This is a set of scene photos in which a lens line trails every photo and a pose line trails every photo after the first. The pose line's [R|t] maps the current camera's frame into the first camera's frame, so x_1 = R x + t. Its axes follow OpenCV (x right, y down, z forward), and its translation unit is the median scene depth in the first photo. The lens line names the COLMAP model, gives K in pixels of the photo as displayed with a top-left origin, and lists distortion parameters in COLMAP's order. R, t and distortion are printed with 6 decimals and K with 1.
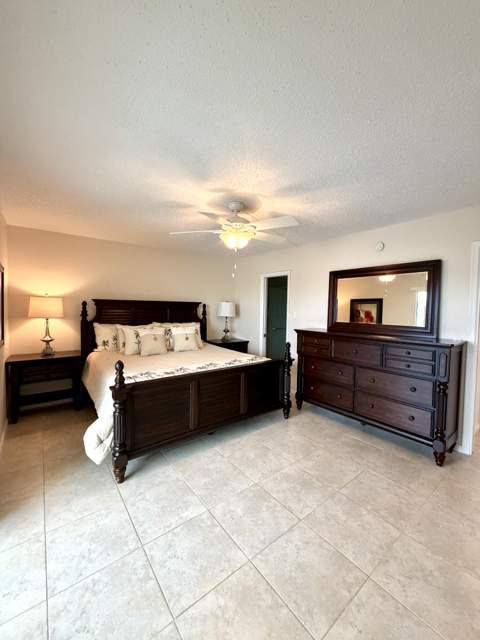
lens RADIAL K [[255.8, 0, 239.2], [0, 255.8, 317.8], [0, 0, 1]] dist [-0.000704, 0.000507]
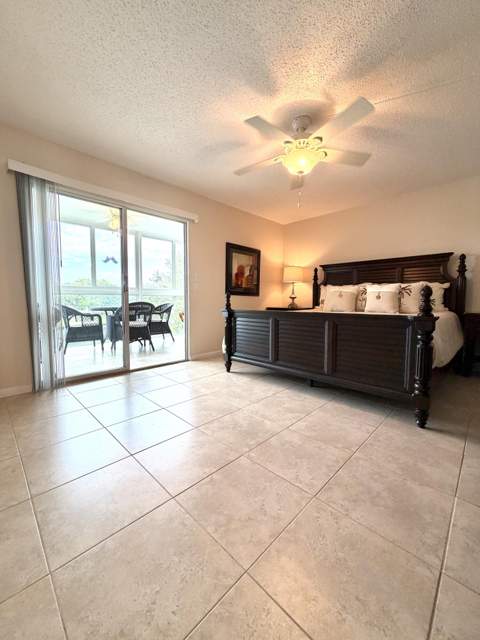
lens RADIAL K [[255.8, 0, 239.2], [0, 255.8, 317.8], [0, 0, 1]] dist [-0.000704, 0.000507]
pose [[0.132126, 0.053939, -0.989764, 0.765975], [-0.043974, 0.997854, 0.048510, 0.173210], [0.990257, 0.037115, 0.134215, 0.612919]]
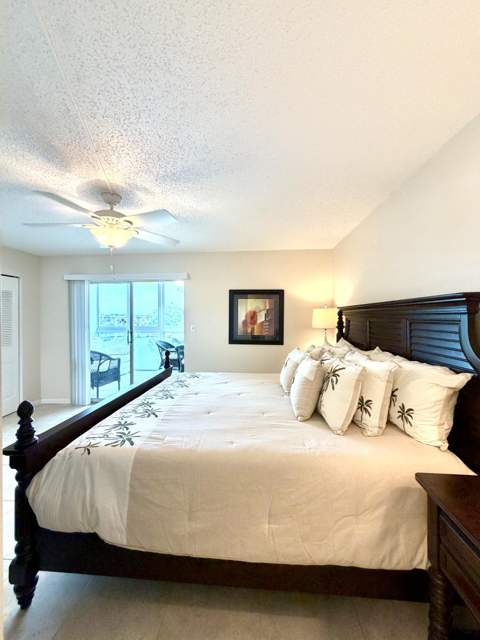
lens RADIAL K [[255.8, 0, 239.2], [0, 255.8, 317.8], [0, 0, 1]] dist [-0.000704, 0.000507]
pose [[-0.668781, -0.005493, -0.743439, 0.296561], [-0.035219, 0.999084, 0.024300, -0.063624], [0.742625, 0.042434, -0.668362, 1.700936]]
